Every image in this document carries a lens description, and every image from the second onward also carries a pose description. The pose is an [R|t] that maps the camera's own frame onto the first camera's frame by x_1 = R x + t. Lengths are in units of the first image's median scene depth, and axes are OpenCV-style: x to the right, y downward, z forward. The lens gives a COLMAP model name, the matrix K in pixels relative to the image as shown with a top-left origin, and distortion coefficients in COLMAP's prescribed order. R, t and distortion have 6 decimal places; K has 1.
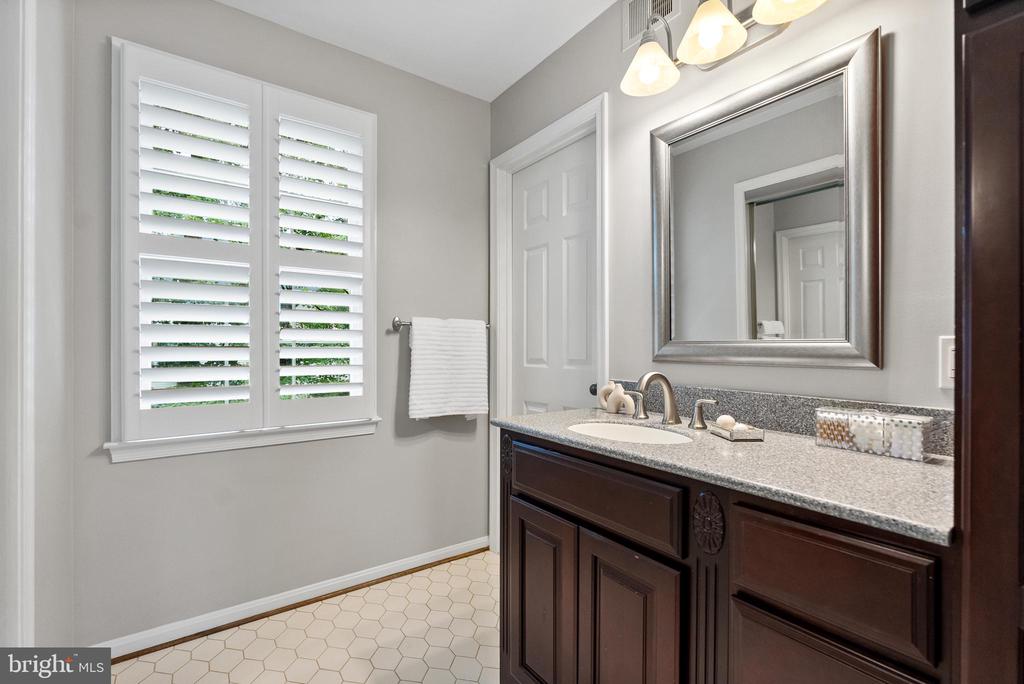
lens RADIAL K [[464.7, 0, 514.1], [0, 464.7, 345.6], [0, 0, 1]] dist [-0.003296, 0.000201]
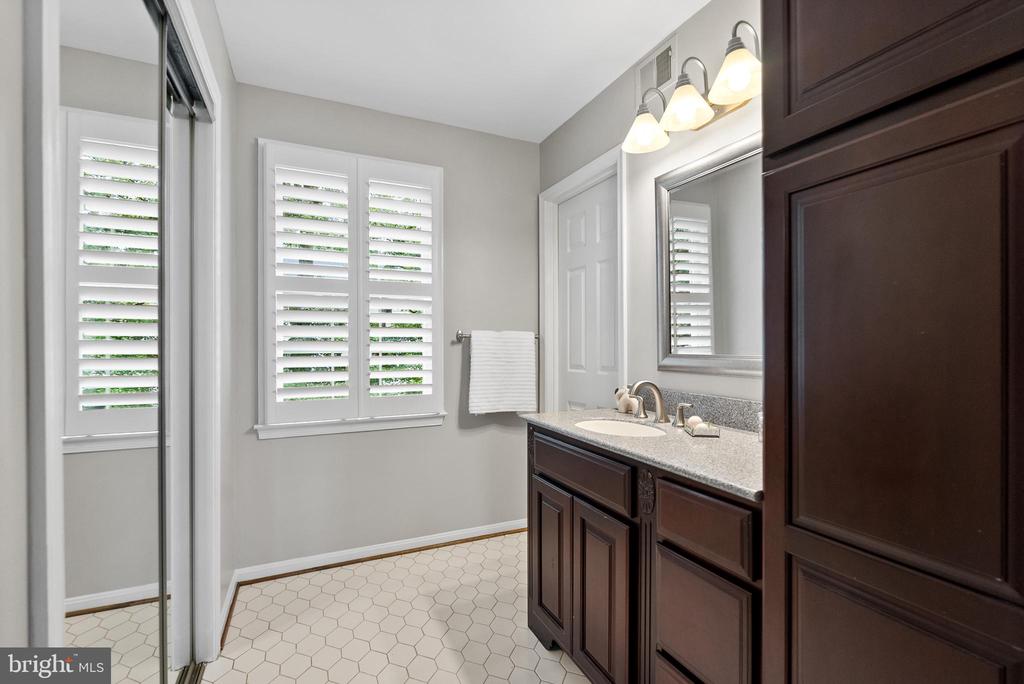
lens RADIAL K [[464.7, 0, 511.3], [0, 464.7, 343.1], [0, 0, 1]] dist [-0.003296, 0.000201]
pose [[0.982482, -0.003259, -0.186331, 0.145588], [0.002904, 0.999993, -0.002180, -0.033662], [0.186337, 0.001600, 0.982485, -0.235866]]
